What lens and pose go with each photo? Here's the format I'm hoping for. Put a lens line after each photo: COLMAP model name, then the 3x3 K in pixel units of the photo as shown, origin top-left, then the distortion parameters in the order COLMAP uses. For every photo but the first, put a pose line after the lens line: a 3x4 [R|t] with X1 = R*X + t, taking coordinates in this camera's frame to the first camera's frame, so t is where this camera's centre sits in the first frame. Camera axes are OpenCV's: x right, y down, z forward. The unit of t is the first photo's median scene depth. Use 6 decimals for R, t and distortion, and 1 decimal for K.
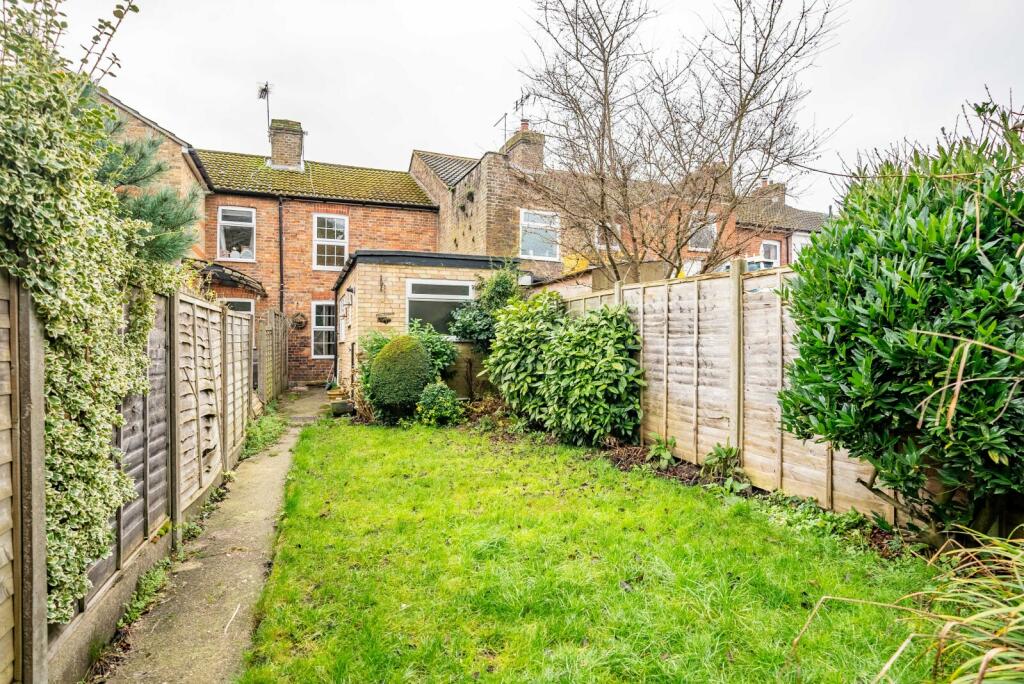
lens RADIAL K [[567.8, 0, 510.4], [0, 567.8, 348.5], [0, 0, 1]] dist [-0.023140, 0.000567]
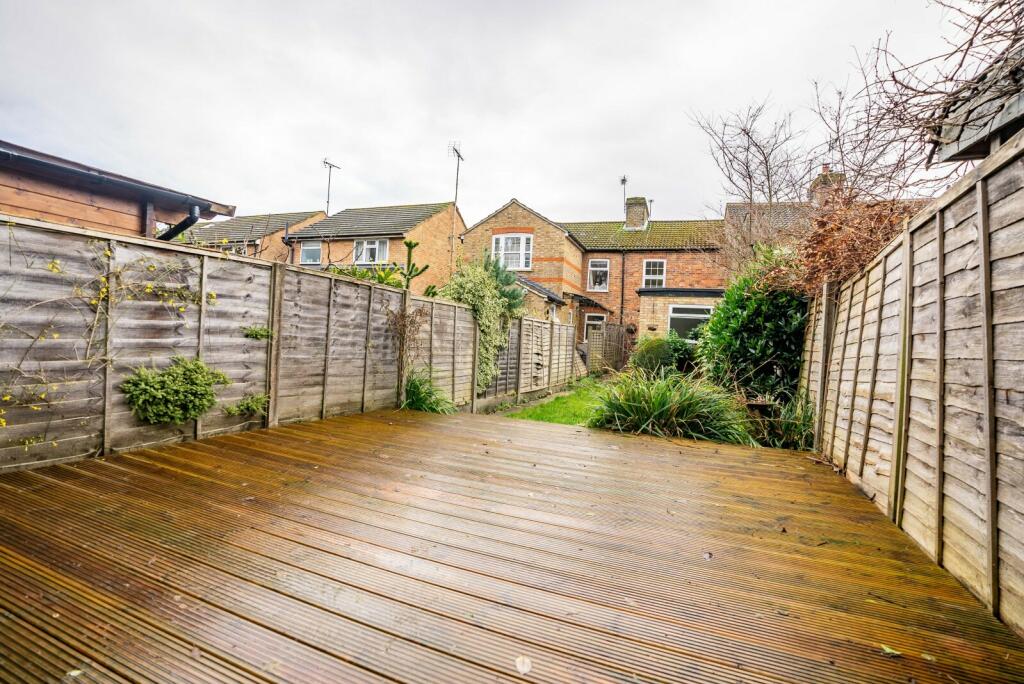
lens RADIAL K [[466.5, 0, 512.3], [0, 466.5, 340.1], [0, 0, 1]] dist [0.000248, 0.000033]
pose [[0.762754, 0.041586, -0.645350, 0.215244], [-0.057408, 0.998345, -0.003520, 0.007482], [0.644135, 0.039734, 0.763879, -0.204071]]
